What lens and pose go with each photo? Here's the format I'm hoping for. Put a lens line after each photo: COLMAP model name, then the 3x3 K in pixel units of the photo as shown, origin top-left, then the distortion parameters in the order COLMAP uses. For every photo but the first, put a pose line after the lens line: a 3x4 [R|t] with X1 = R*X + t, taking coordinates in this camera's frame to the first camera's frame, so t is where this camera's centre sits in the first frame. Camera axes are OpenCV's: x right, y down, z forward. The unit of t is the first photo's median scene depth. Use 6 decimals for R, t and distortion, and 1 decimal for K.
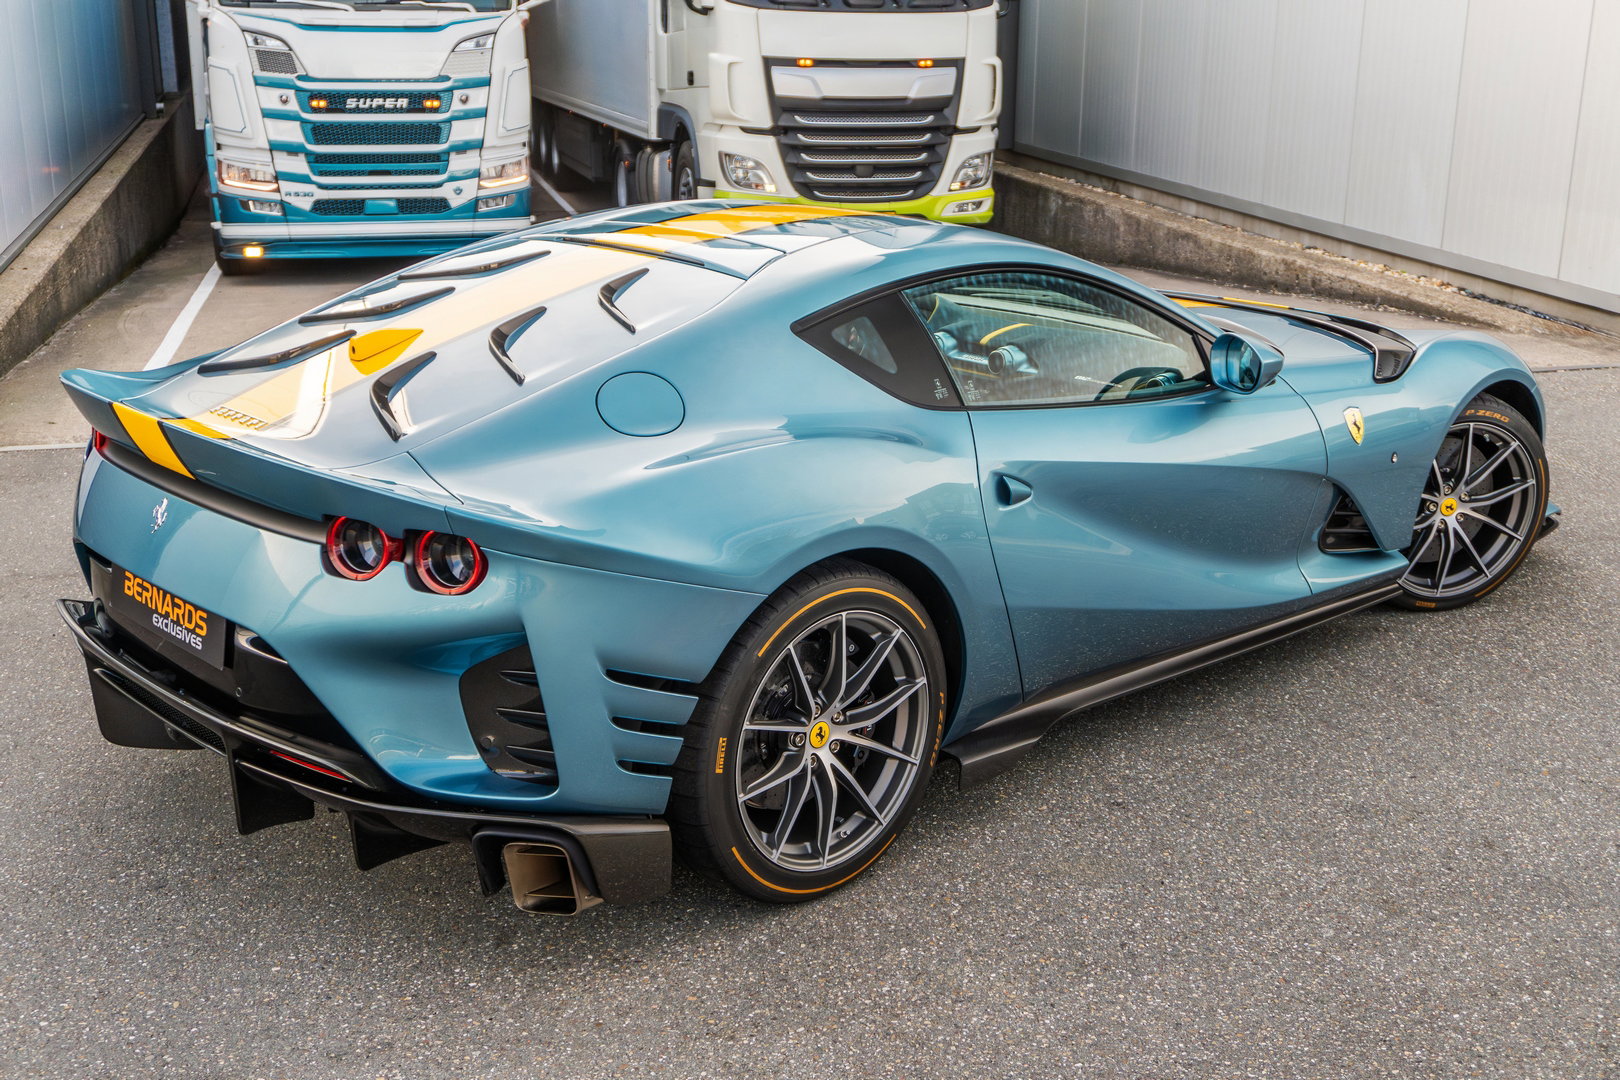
lens RADIAL K [[1849.7, 0, 810.0], [0, 1849.7, 540.0], [0, 0, 1]] dist [-0.004642, 0.006290]
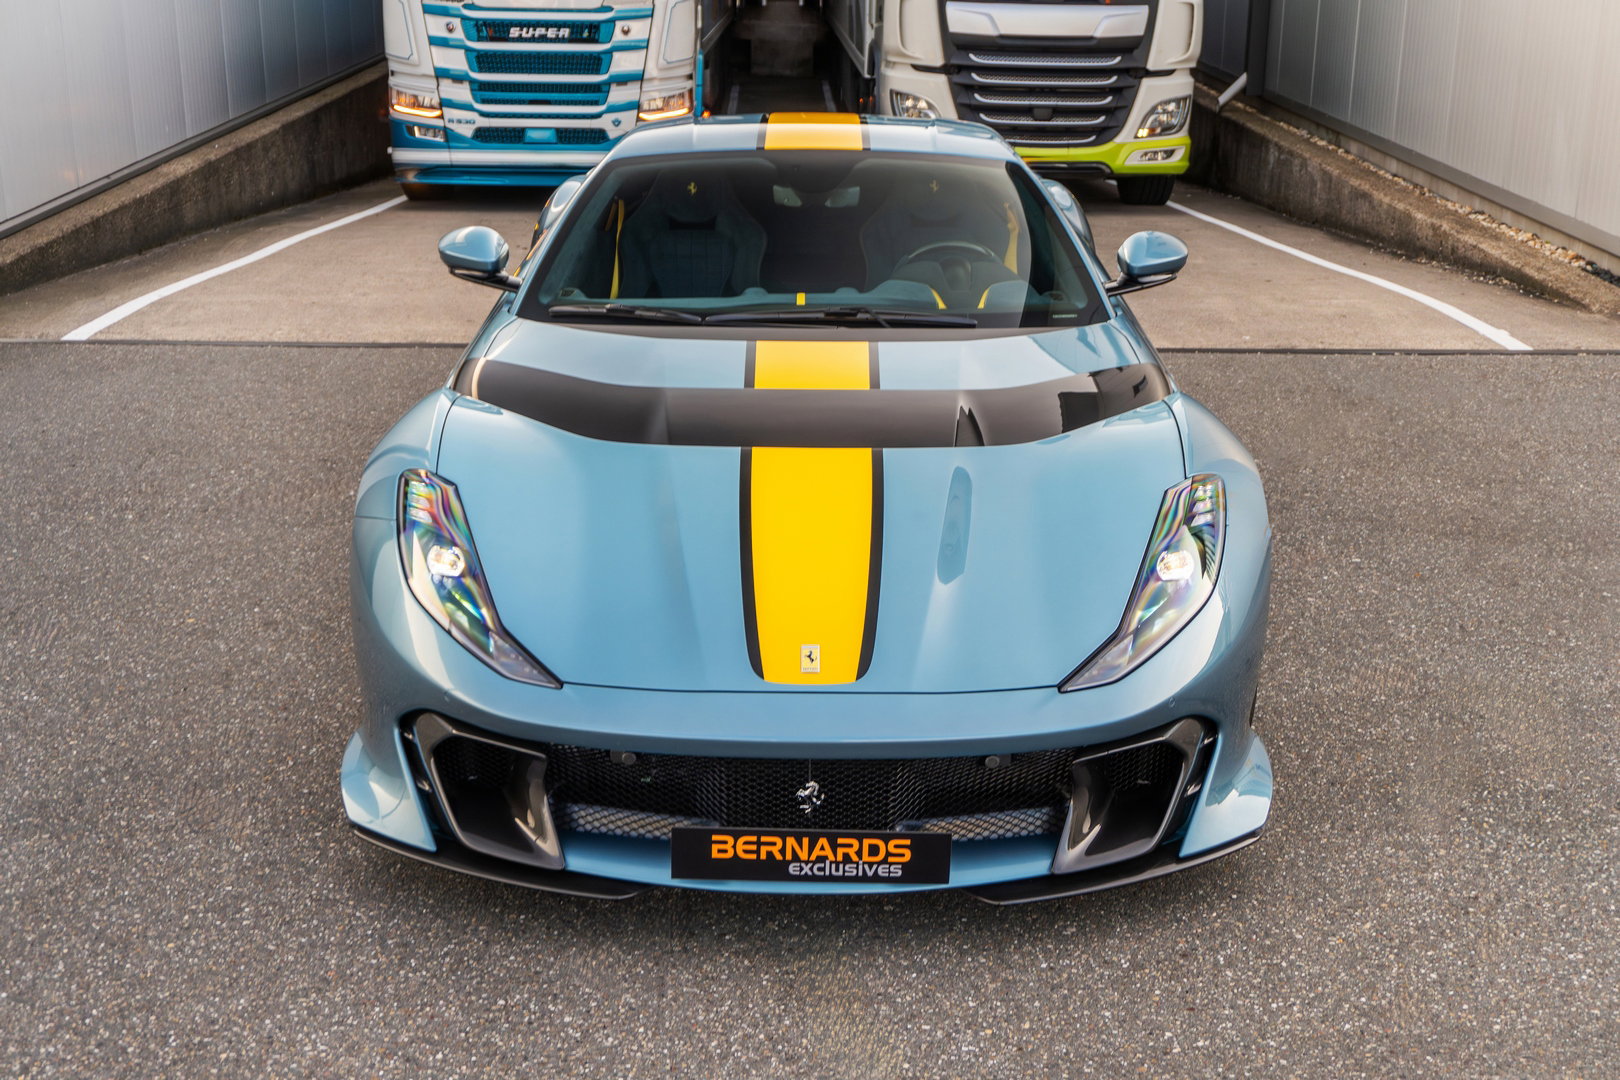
lens RADIAL K [[1987.0, 0, 792.6], [0, 1987.0, 584.3], [0, 0, 1]] dist [-0.012079, -0.015495]
pose [[0.966444, 0.084329, -0.242640, 0.187581], [-0.075371, 0.996095, 0.045988, 0.003211], [0.245571, -0.026157, 0.969026, -0.022903]]
